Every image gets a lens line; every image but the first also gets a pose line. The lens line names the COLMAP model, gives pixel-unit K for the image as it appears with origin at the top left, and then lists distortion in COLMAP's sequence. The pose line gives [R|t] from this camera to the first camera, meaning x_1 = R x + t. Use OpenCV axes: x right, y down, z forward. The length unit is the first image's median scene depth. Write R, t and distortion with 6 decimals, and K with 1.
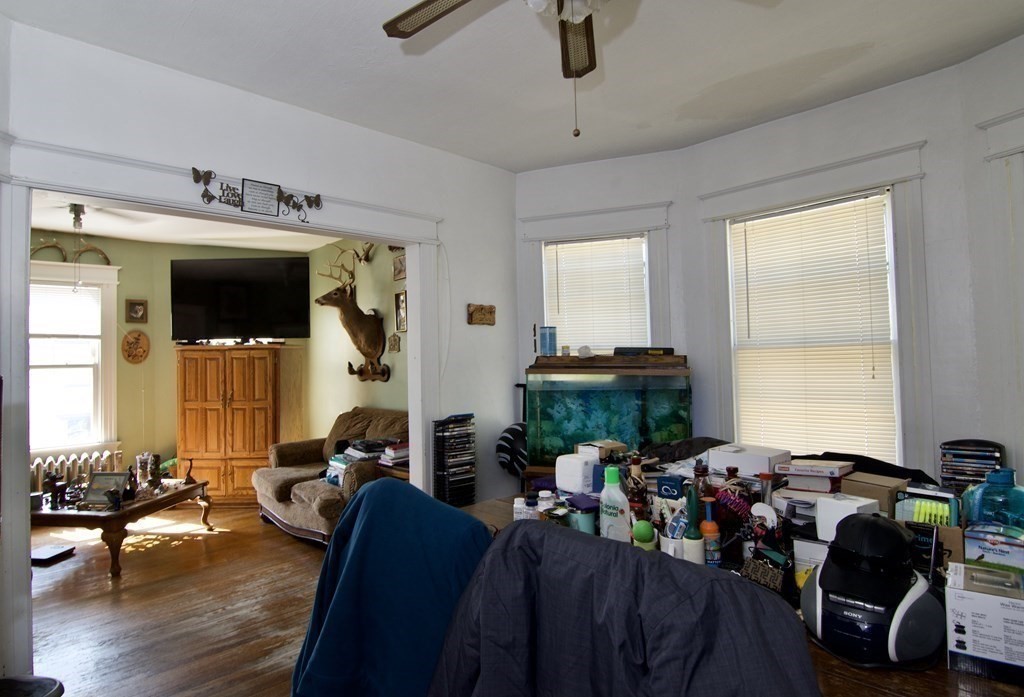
lens RADIAL K [[571.1, 0, 516.4], [0, 571.1, 349.8], [0, 0, 1]] dist [0.000051, -0.000228]
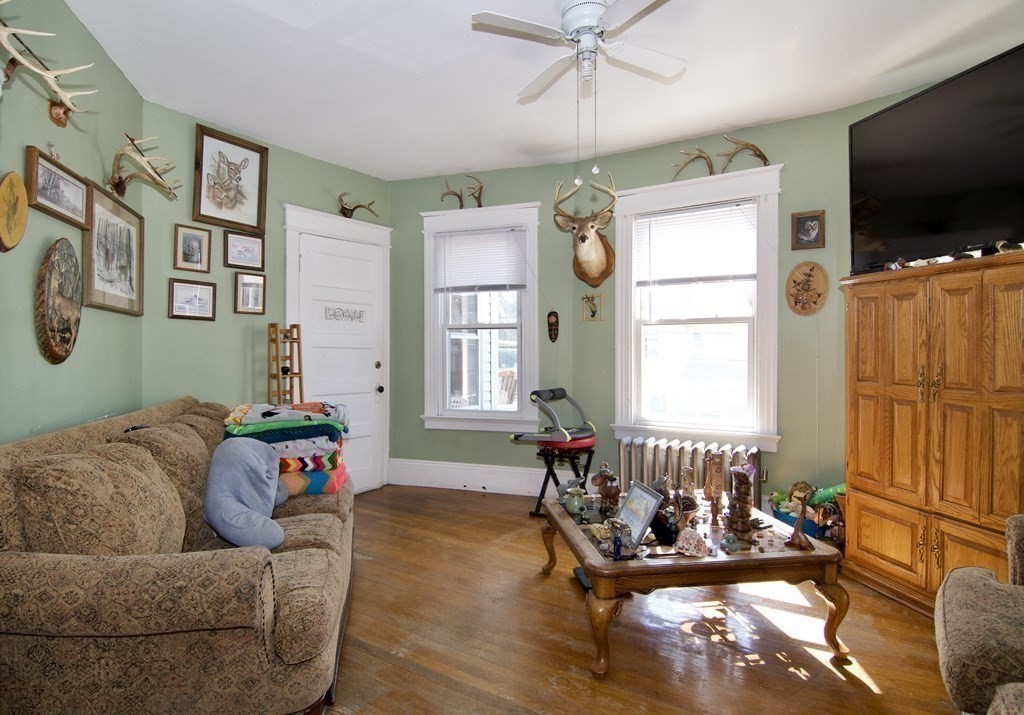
lens RADIAL K [[560.4, 0, 512.0], [0, 560.4, 357.5], [0, 0, 1]] dist [0.001074, 0.000356]
pose [[0.214364, 0.031287, -0.976253, -0.140962], [0.023452, 0.999034, 0.037166, 0.041721], [0.976472, -0.030862, 0.213423, 0.575988]]
